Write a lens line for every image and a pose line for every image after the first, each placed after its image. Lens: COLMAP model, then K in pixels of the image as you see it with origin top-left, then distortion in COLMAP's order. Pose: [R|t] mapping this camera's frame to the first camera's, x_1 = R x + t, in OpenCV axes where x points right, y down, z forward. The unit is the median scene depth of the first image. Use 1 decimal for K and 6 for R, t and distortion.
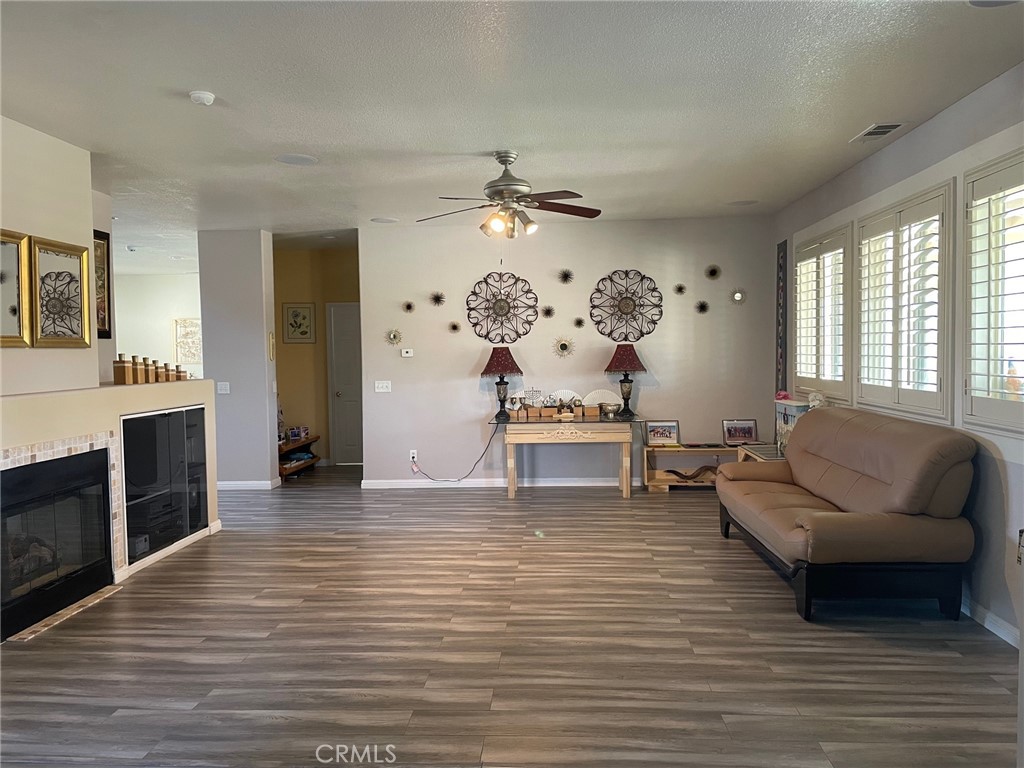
lens RADIAL K [[772.6, 0, 505.1], [0, 772.6, 382.4], [0, 0, 1]] dist [0.072100, -0.075291]
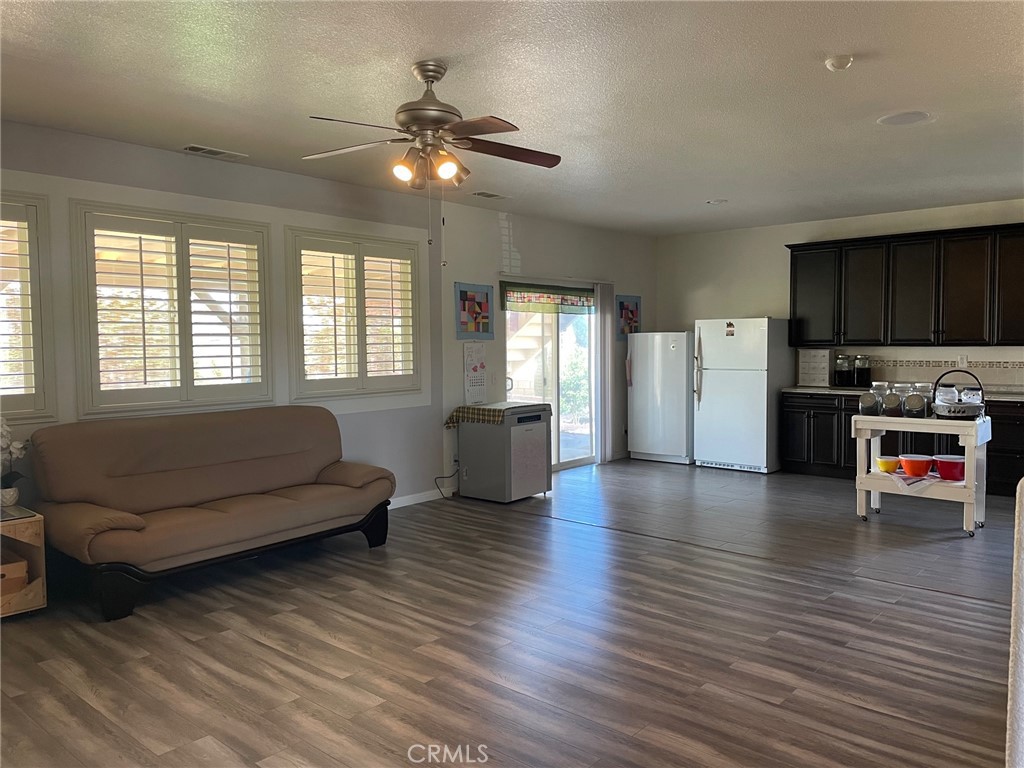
lens RADIAL K [[772.6, 0, 501.7], [0, 772.6, 381.0], [0, 0, 1]] dist [0.072100, -0.075291]
pose [[-0.791380, -0.010613, 0.611232, -0.544405], [0.049843, 0.995400, 0.081816, -0.075663], [-0.609289, 0.095213, -0.787211, 1.701969]]
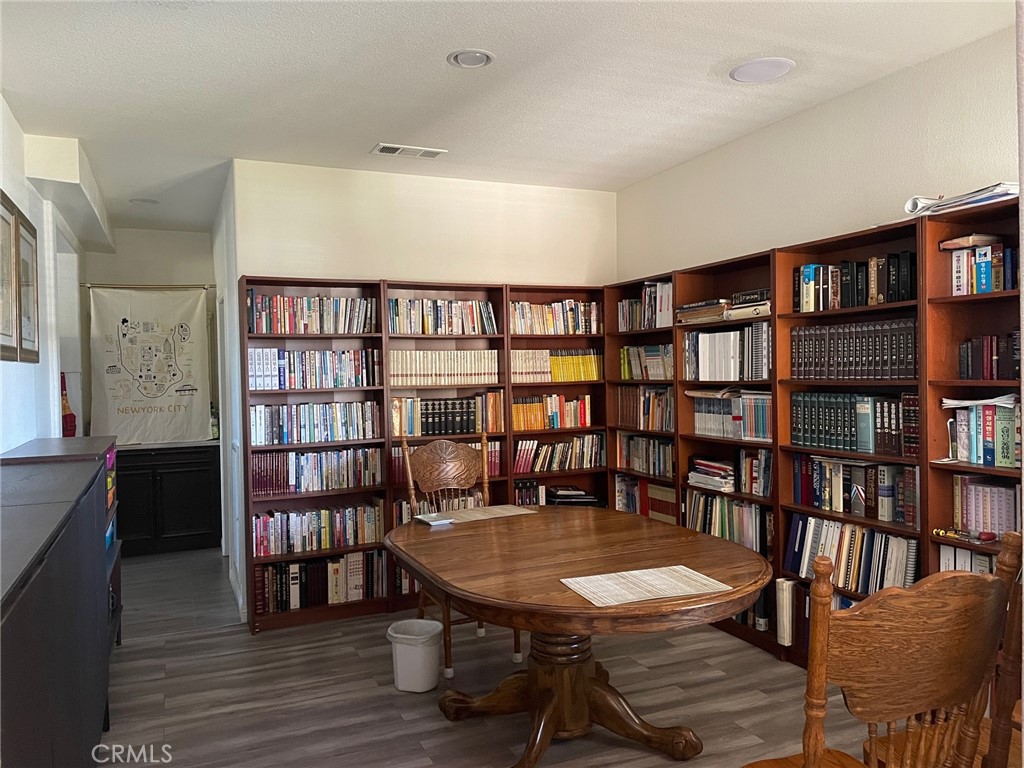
lens RADIAL K [[772.6, 0, 511.6], [0, 772.6, 384.3], [0, 0, 1]] dist [0.072100, -0.075291]
pose [[-0.886593, 0.038852, -0.460916, 0.258586], [0.011647, 0.998025, 0.061722, -0.085449], [0.462404, 0.049354, -0.885295, 1.962529]]
